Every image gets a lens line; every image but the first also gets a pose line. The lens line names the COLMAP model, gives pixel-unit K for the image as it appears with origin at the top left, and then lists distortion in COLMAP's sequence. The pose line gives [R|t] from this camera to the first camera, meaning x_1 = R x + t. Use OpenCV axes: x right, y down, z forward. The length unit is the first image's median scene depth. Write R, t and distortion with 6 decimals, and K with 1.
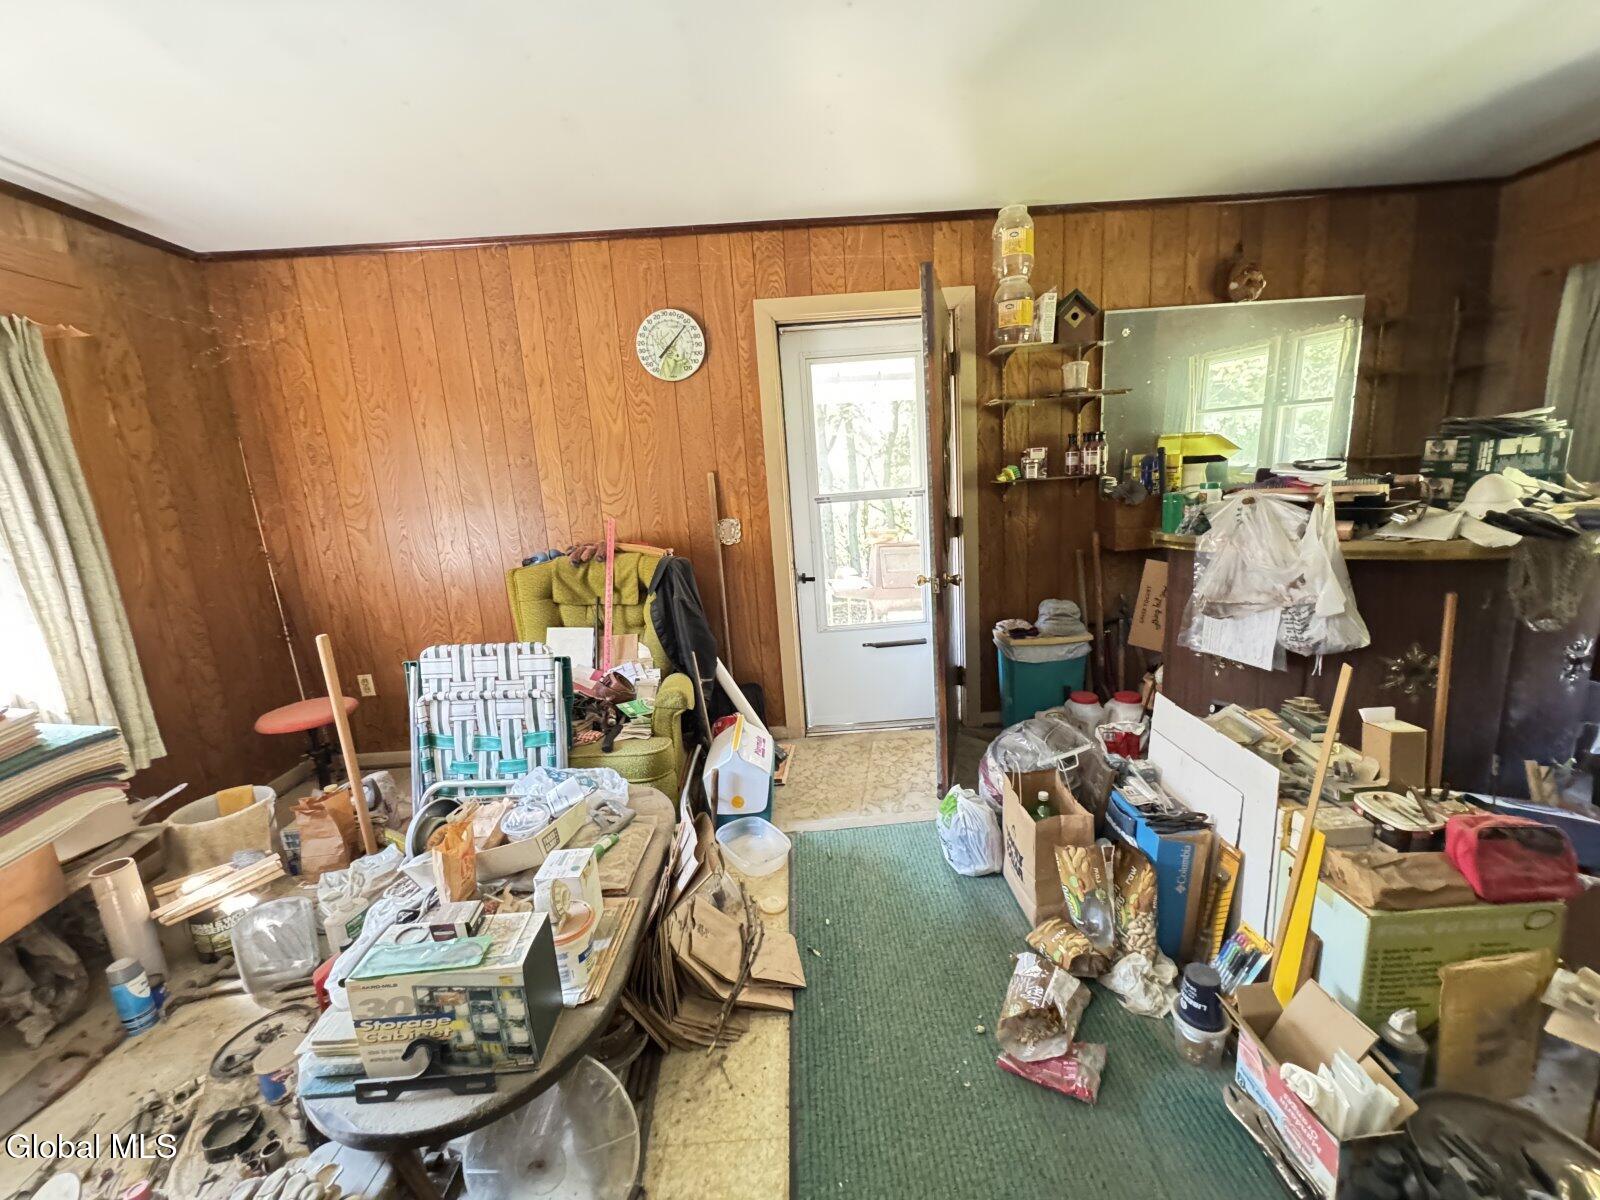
lens RADIAL K [[640.3, 0, 806.5], [0, 640.3, 604.6], [0, 0, 1]] dist [0.001141, 0.000164]
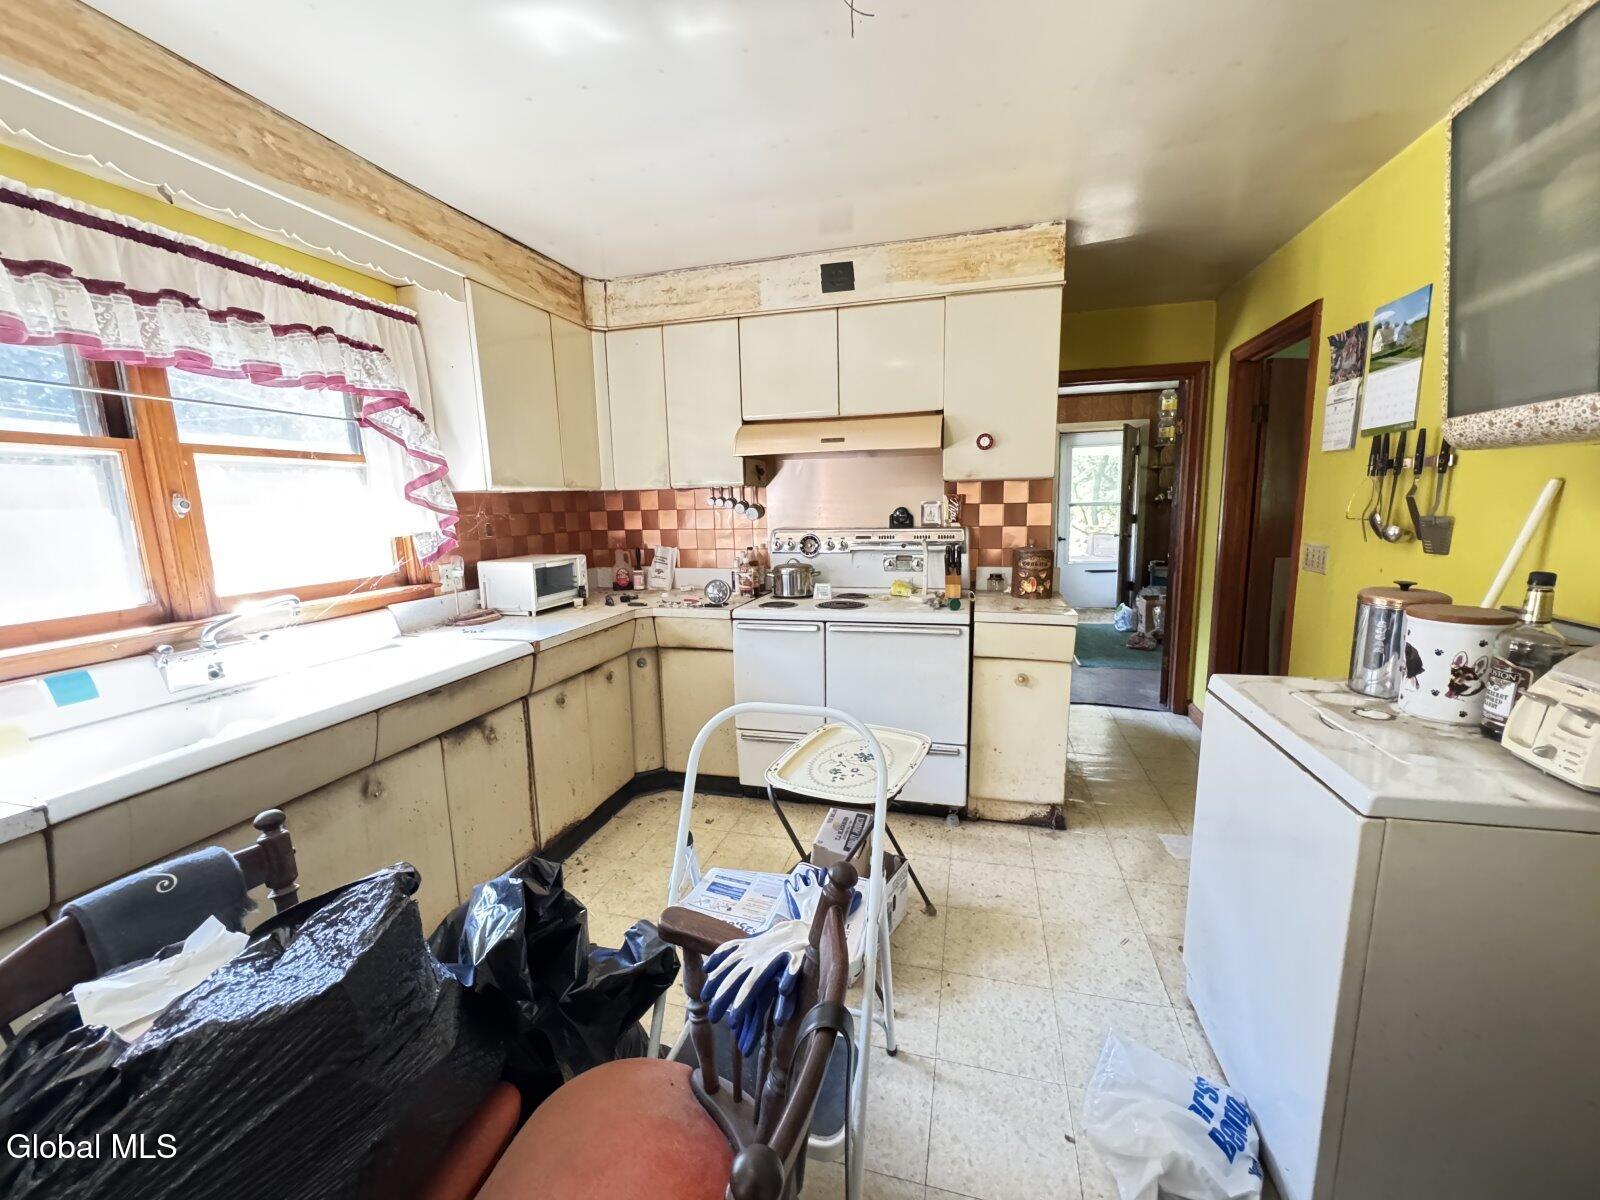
lens RADIAL K [[640.3, 0, 796.8], [0, 640.3, 602.9], [0, 0, 1]] dist [0.001141, 0.000164]
pose [[0.956209, 0.081511, -0.281106, -0.254298], [-0.092048, 0.995454, -0.024464, 0.348025], [0.277834, 0.049268, 0.959365, -1.538966]]
